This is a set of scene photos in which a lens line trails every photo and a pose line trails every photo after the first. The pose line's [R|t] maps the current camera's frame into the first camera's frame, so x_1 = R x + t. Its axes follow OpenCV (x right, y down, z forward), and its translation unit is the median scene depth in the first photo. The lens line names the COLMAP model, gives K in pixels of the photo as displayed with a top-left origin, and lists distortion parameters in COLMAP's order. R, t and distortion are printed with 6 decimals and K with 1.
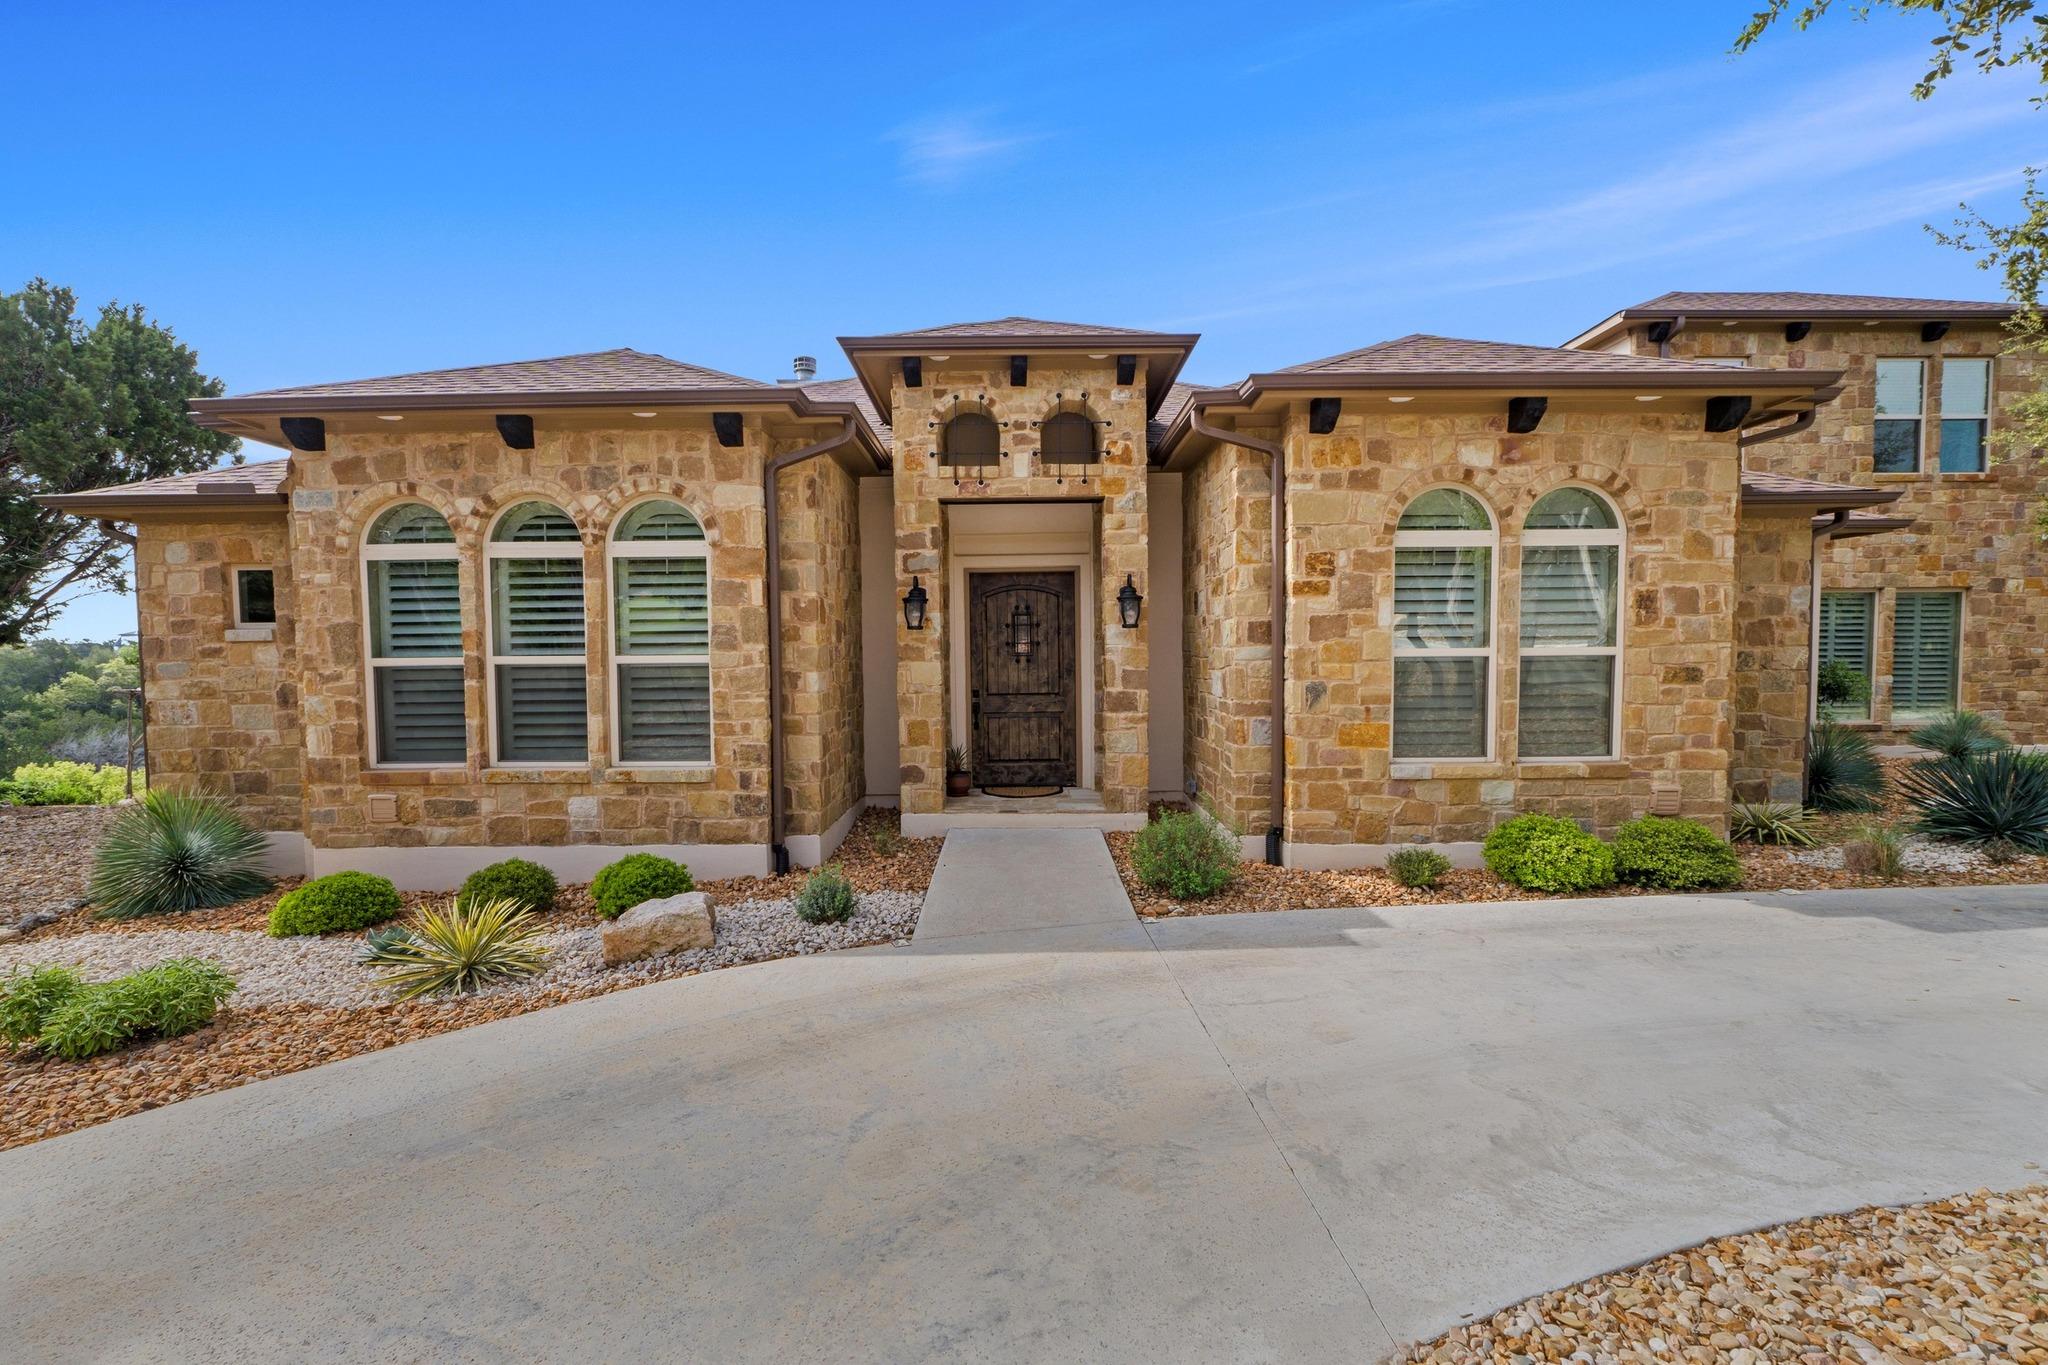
lens RADIAL K [[876.2, 0, 1028.3], [0, 876.2, 686.5], [0, 0, 1]] dist [-0.007245, -0.000085]
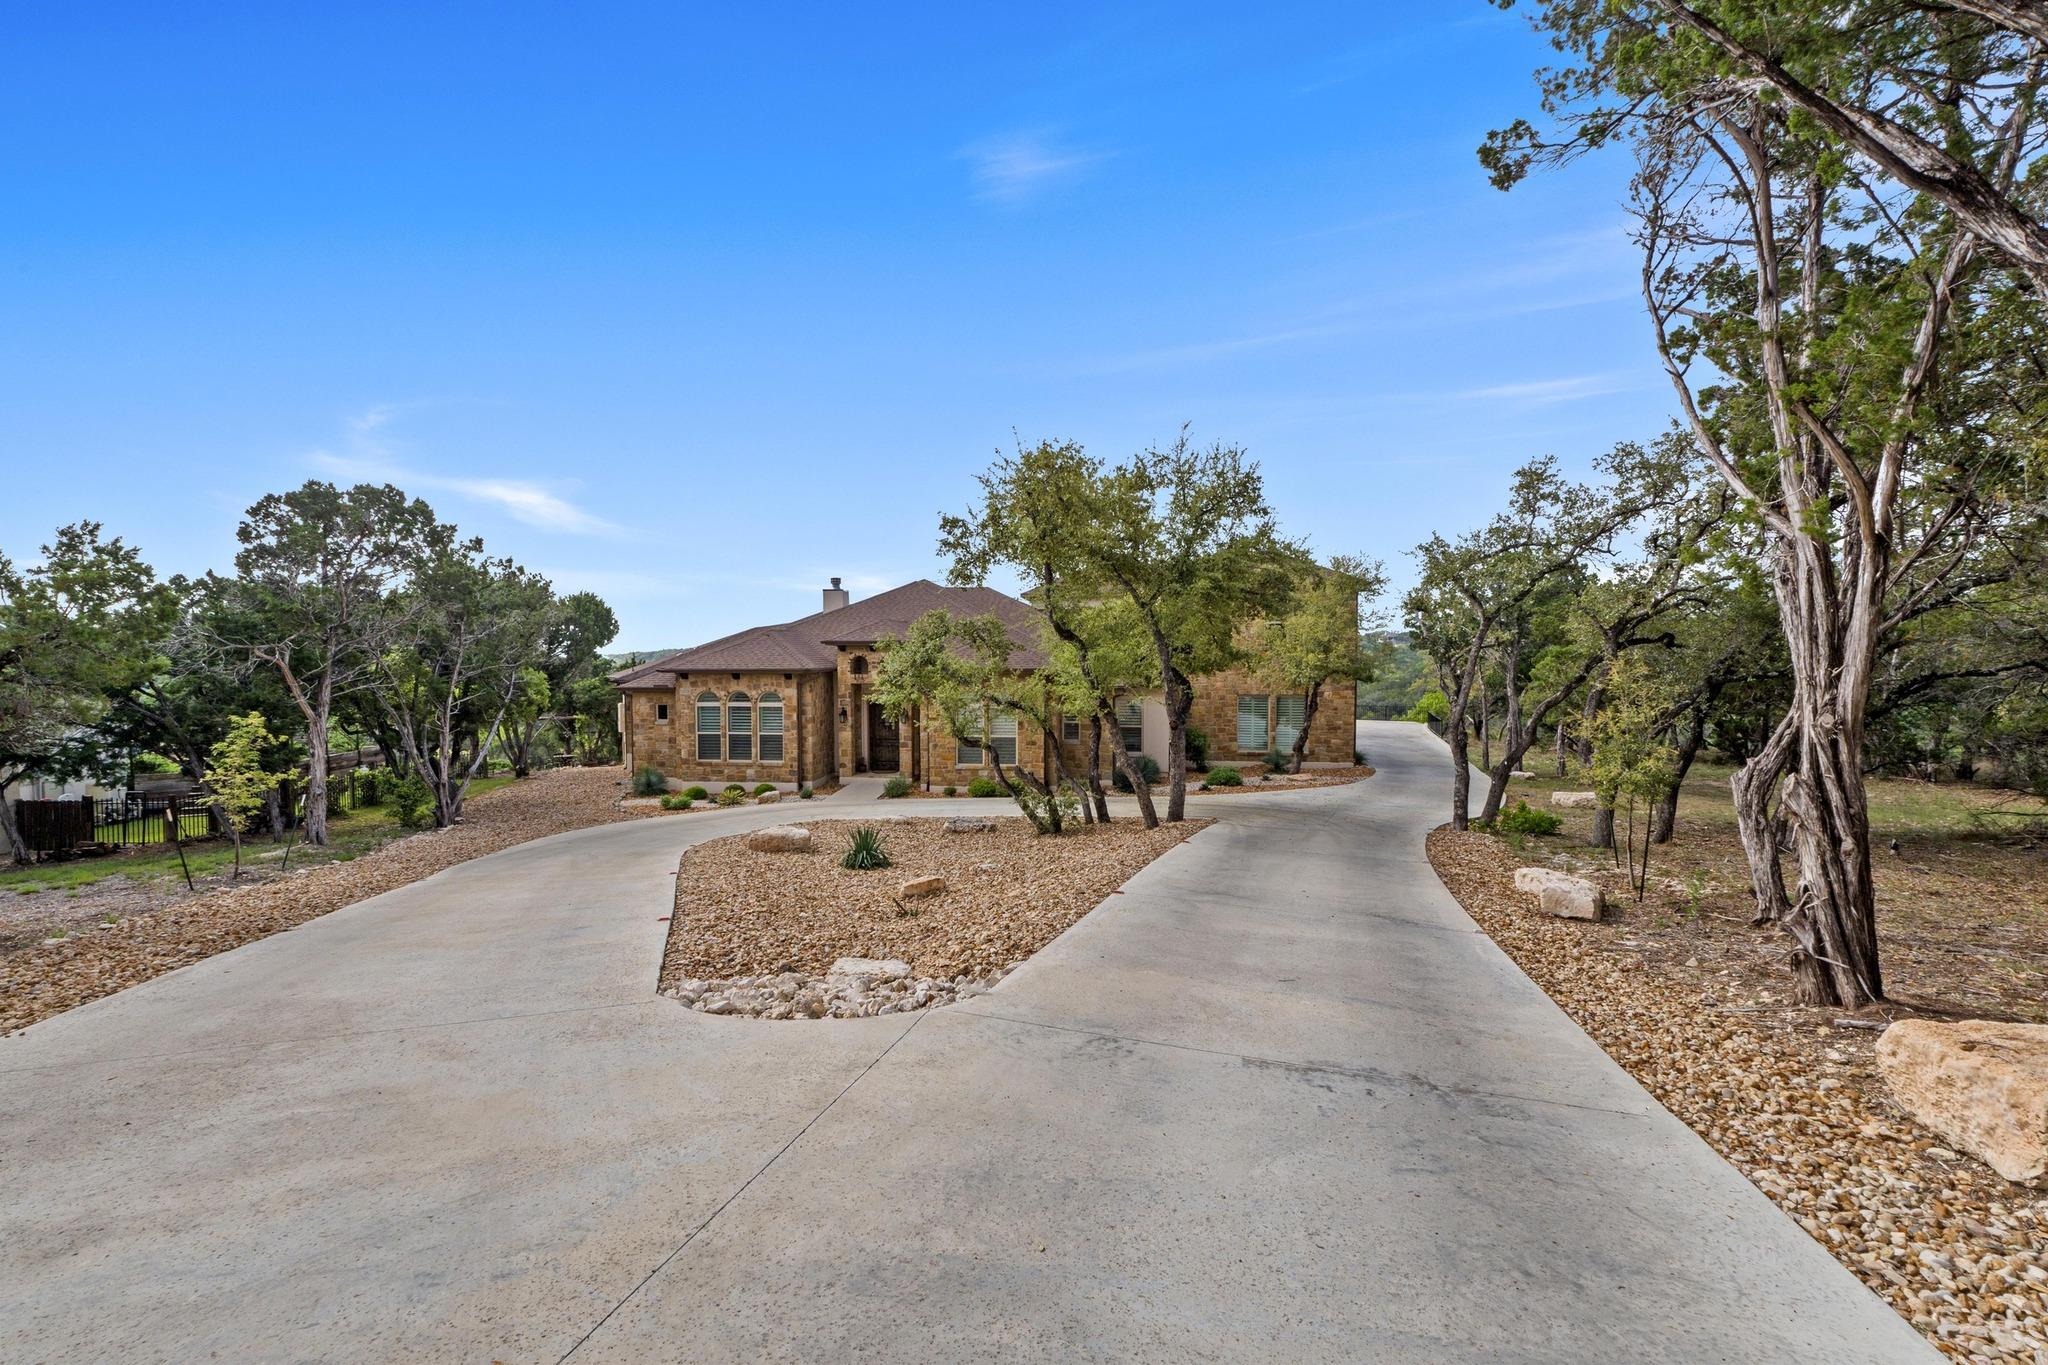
lens RADIAL K [[876.2, 0, 1020.3], [0, 876.2, 680.2], [0, 0, 1]] dist [-0.007245, -0.000085]
pose [[0.995729, 0.012606, -0.091454, 0.998138], [-0.012328, 0.999918, 0.003600, -0.288041], [0.091492, -0.002457, 0.995803, -2.671263]]
